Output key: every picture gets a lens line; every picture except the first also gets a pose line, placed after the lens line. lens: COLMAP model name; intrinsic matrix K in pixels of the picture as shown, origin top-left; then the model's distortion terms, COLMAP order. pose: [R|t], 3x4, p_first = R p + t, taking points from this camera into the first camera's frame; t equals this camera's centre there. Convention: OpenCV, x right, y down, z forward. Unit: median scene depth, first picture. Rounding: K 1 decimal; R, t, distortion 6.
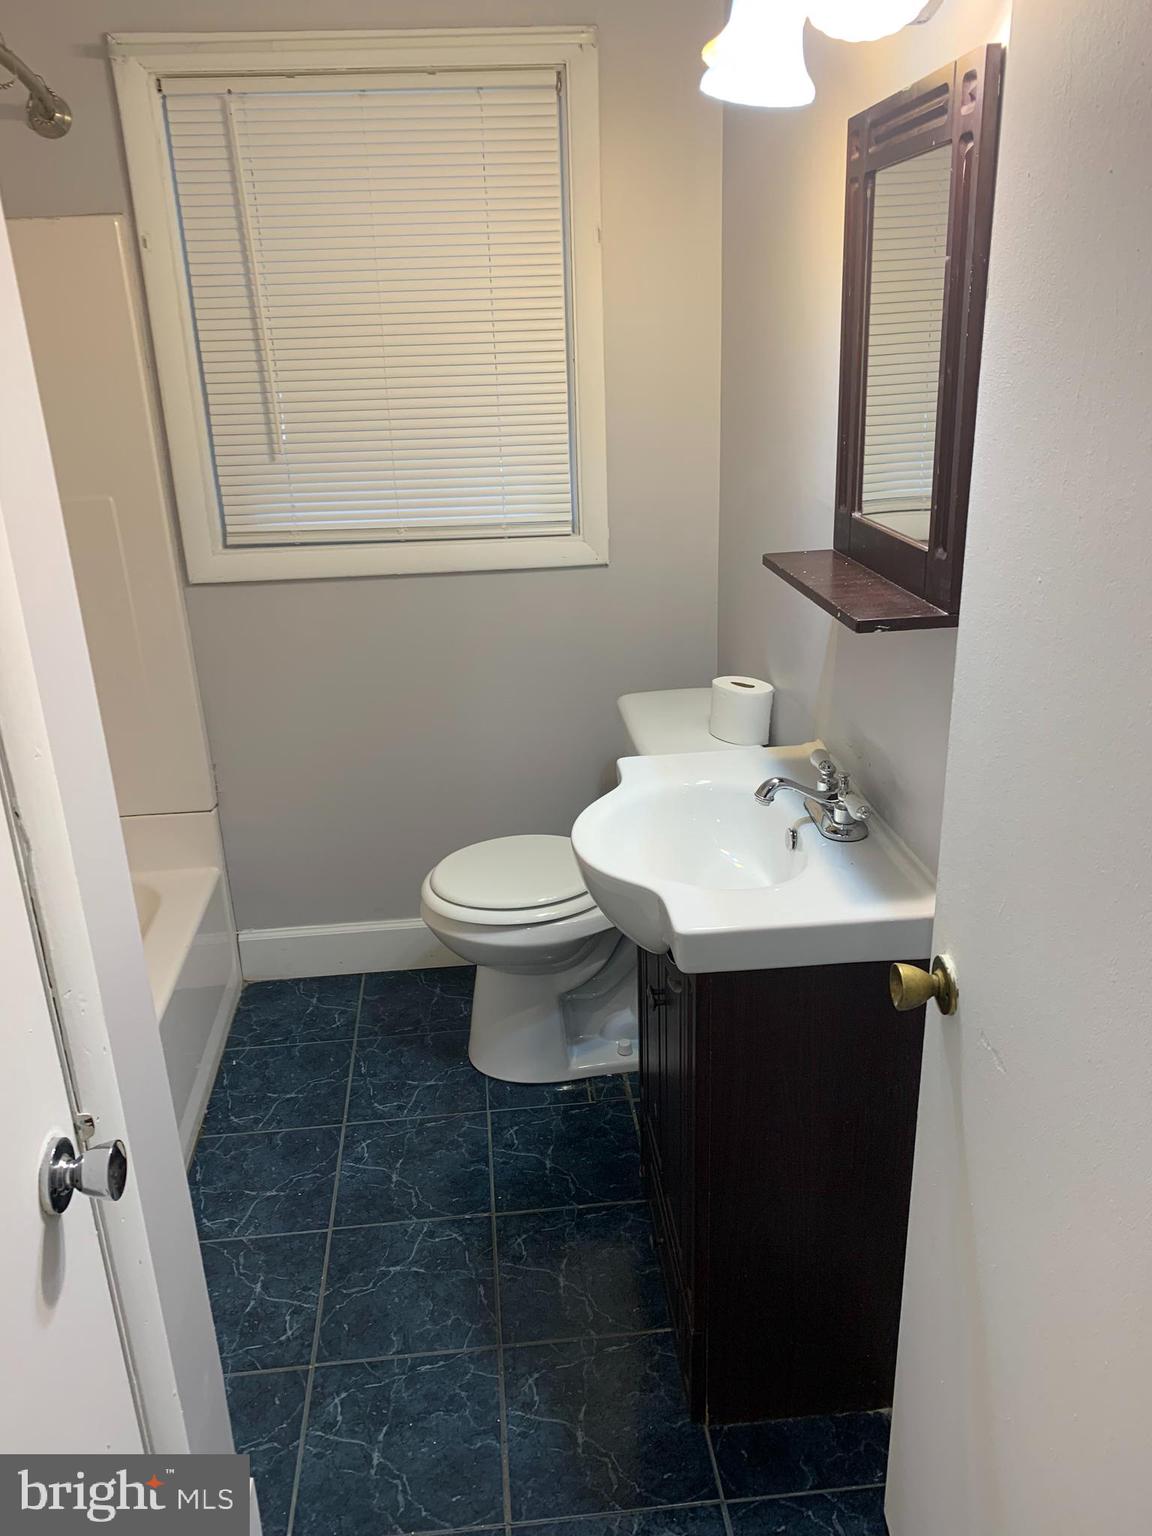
lens RADIAL K [[1183.0, 0, 576.0], [0, 1183.0, 768.0], [0, 0, 1]] dist [0.007542, 0.004851]
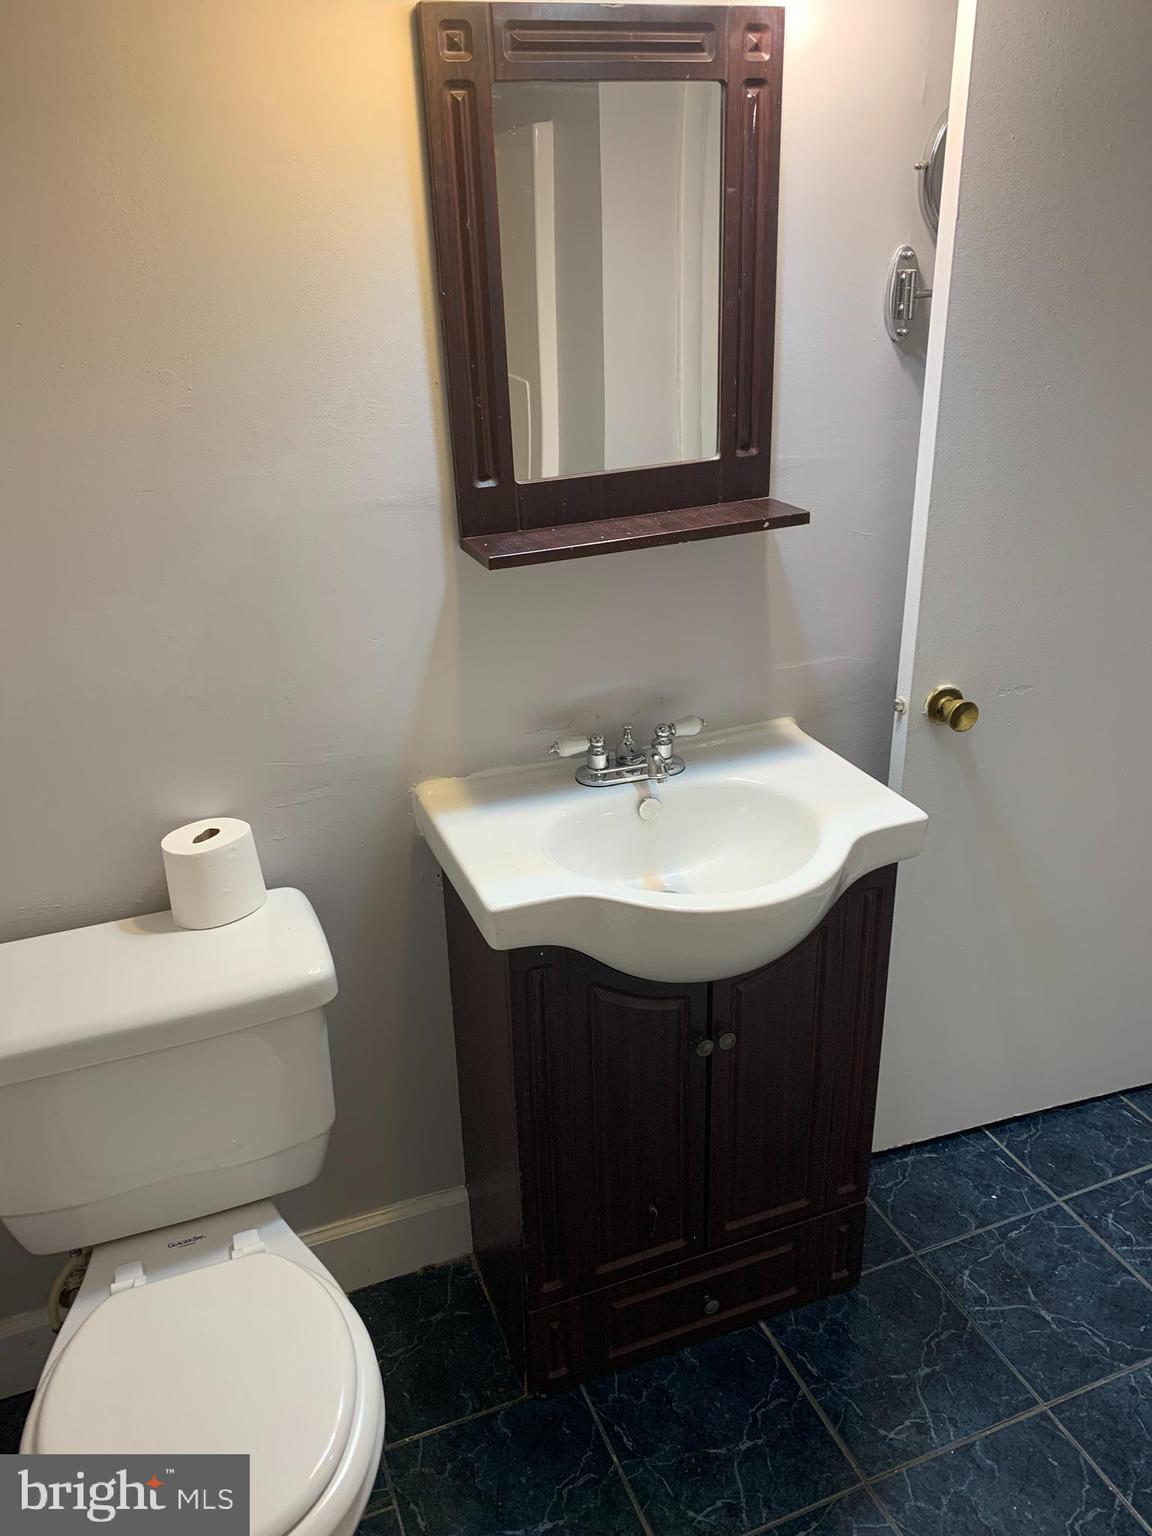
lens RADIAL K [[1183.0, 0, 576.0], [0, 1183.0, 768.0], [0, 0, 1]] dist [0.007542, 0.004851]
pose [[-0.276387, -0.349156, 0.895377, -0.613801], [0.386200, 0.812781, 0.436161, -0.385298], [-0.880034, 0.466344, -0.089798, 1.079391]]
